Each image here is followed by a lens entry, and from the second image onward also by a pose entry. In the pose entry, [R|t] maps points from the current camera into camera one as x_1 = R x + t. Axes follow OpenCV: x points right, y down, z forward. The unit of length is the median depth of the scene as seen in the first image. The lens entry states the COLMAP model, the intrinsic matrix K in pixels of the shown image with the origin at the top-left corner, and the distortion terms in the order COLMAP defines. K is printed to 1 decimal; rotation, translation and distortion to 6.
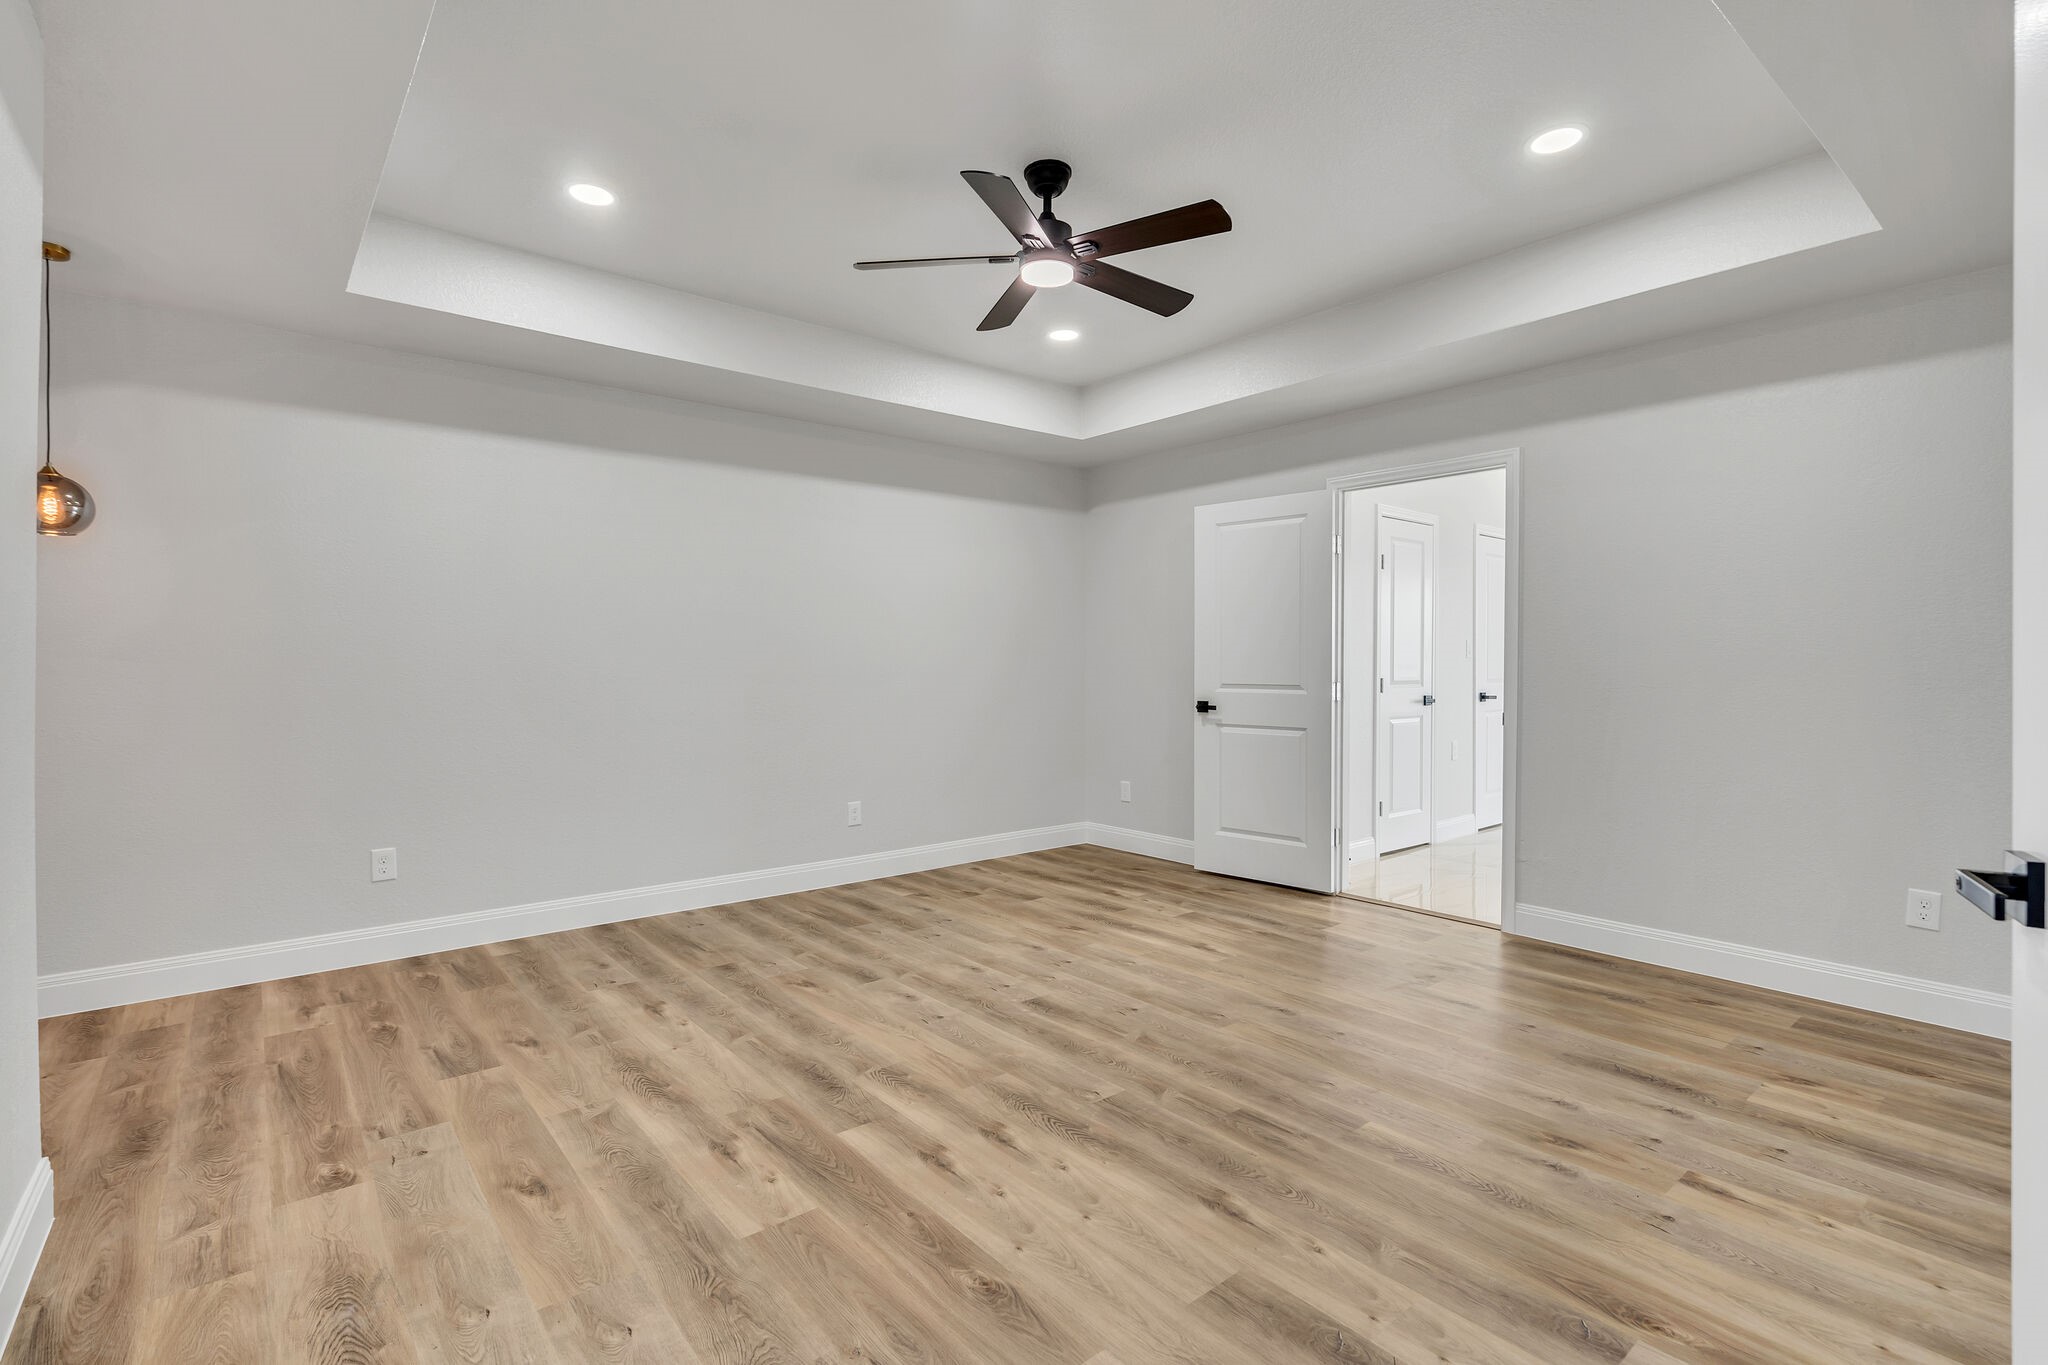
lens RADIAL K [[942.1, 0, 1027.9], [0, 942.1, 668.7], [0, 0, 1]] dist [-0.004103, 0.000321]
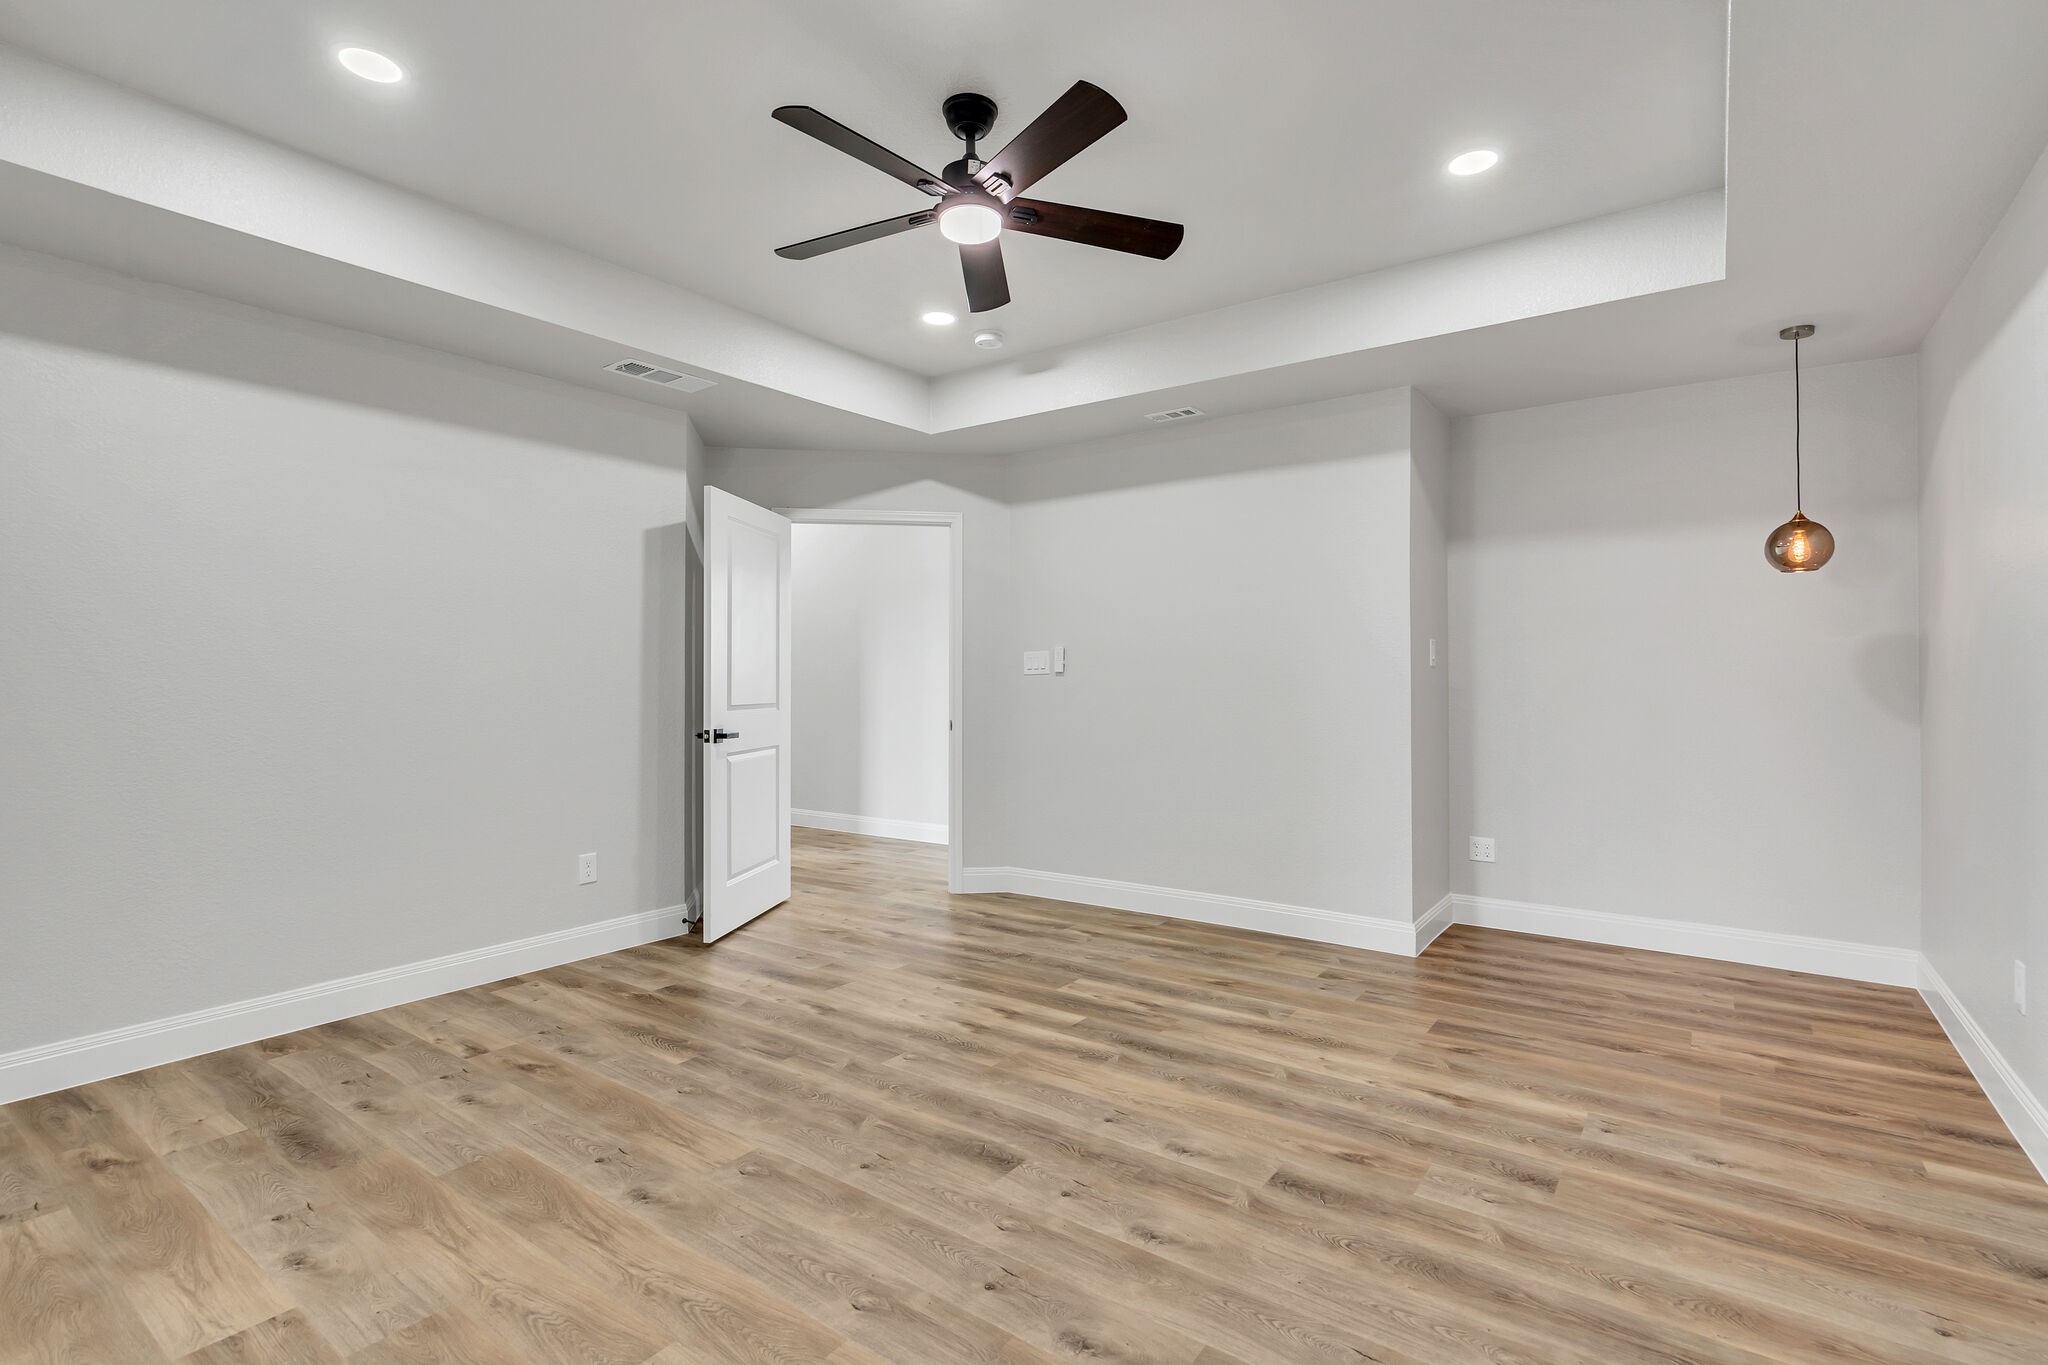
lens RADIAL K [[942.1, 0, 1031.3], [0, 942.1, 684.5], [0, 0, 1]] dist [-0.004103, 0.000321]
pose [[-0.969064, 0.003023, -0.246790, 0.206734], [0.003315, 0.999994, -0.000768, -0.004650], [0.246786, -0.001563, -0.969069, 2.151654]]
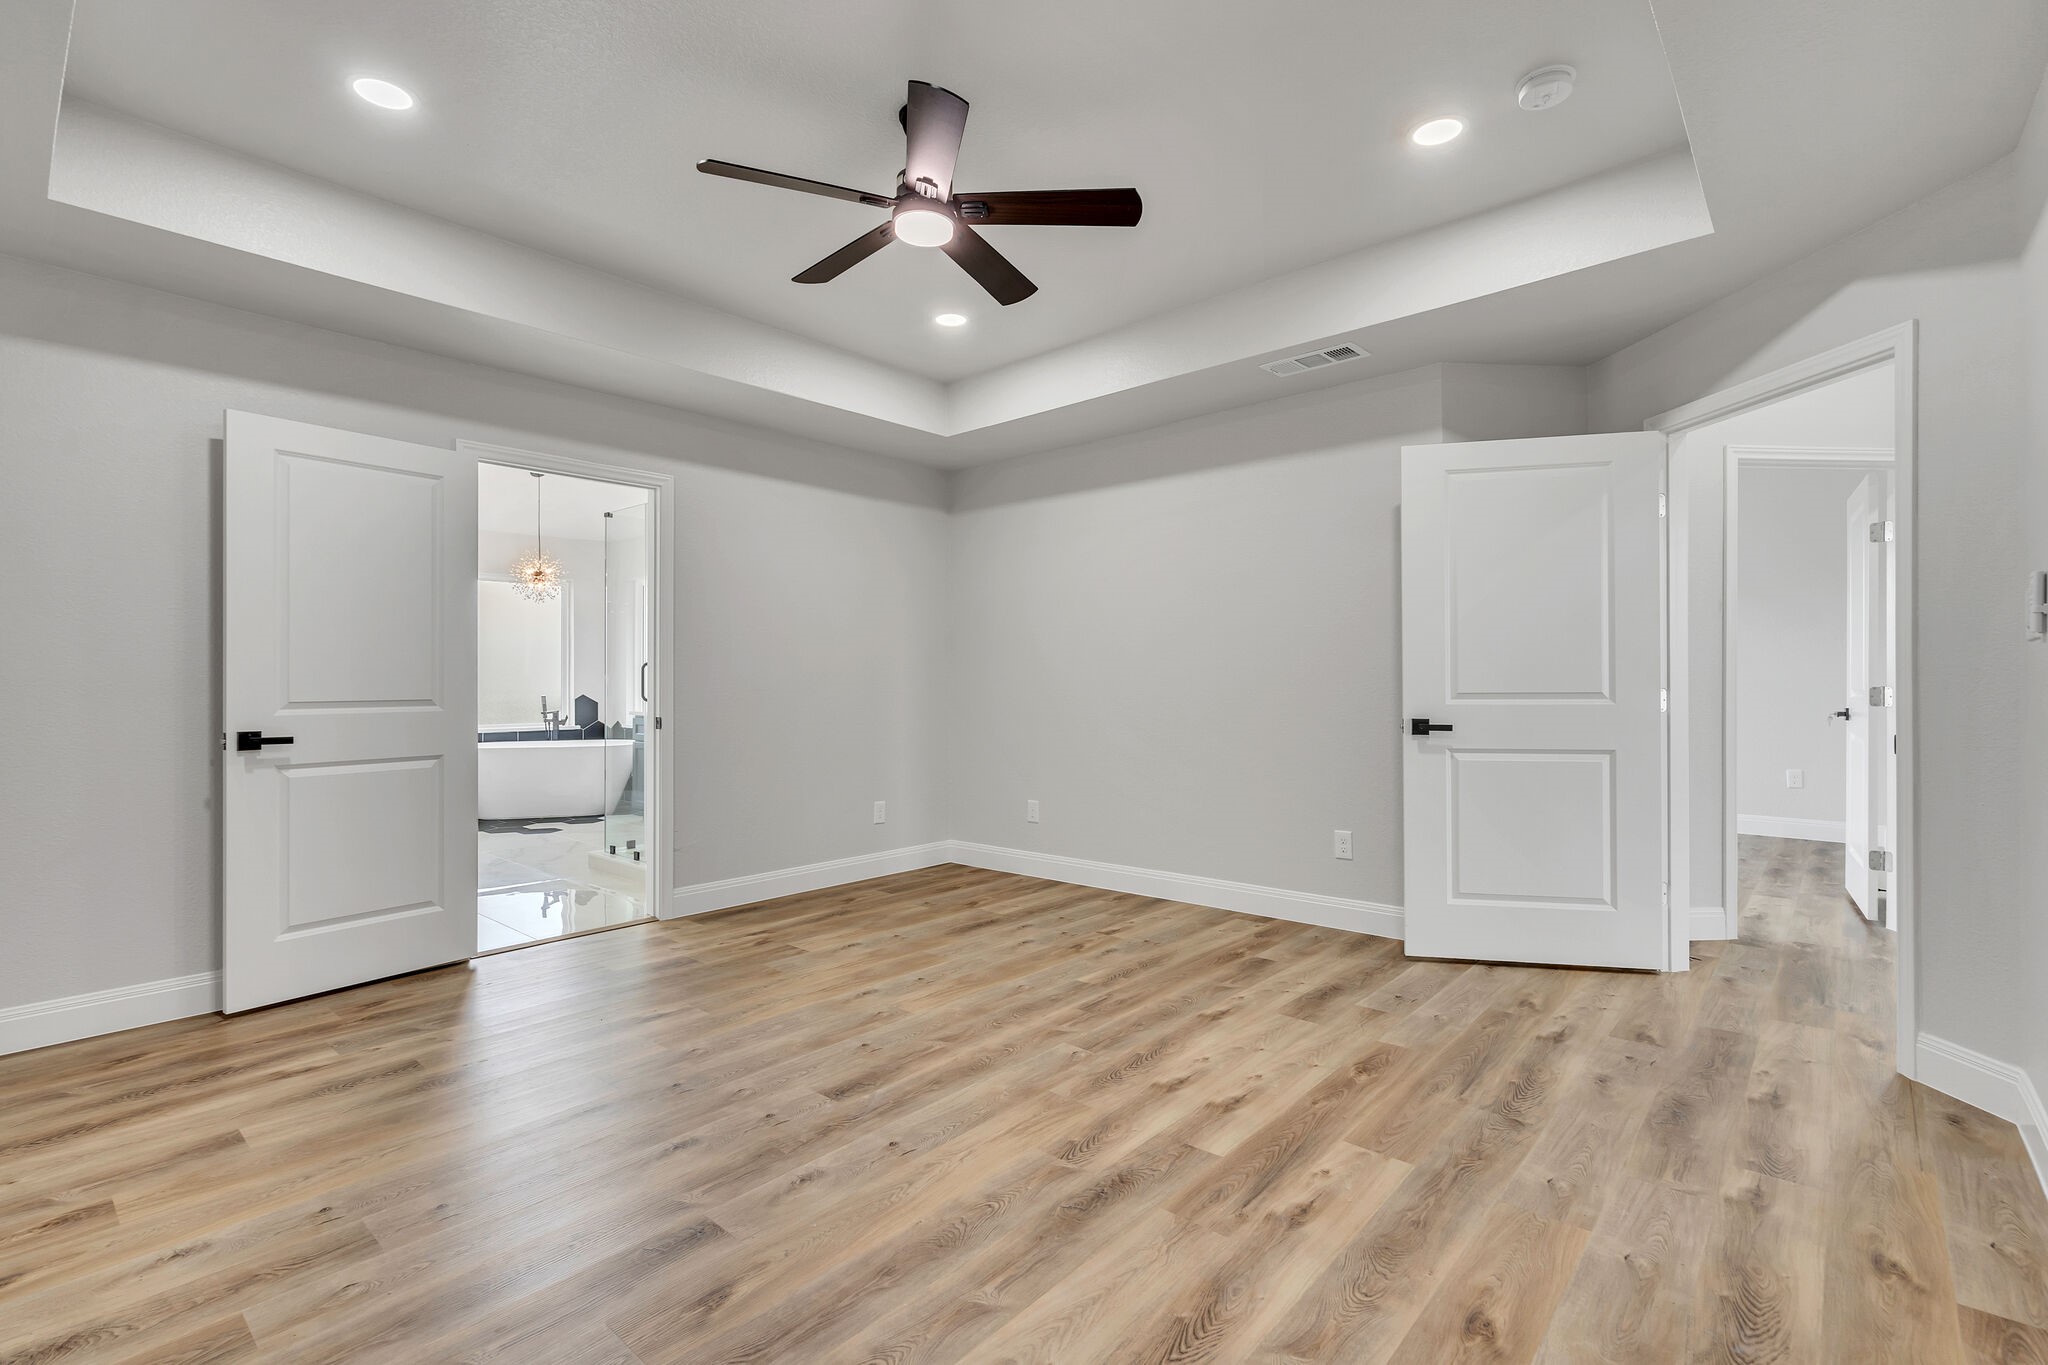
lens RADIAL K [[942.1, 0, 1026.4], [0, 942.1, 682.3], [0, 0, 1]] dist [-0.004103, 0.000321]
pose [[-0.156616, -0.004420, 0.987650, -1.021361], [0.005763, 0.999969, 0.005389, 0.004153], [-0.987643, 0.006536, -0.156585, 1.229398]]
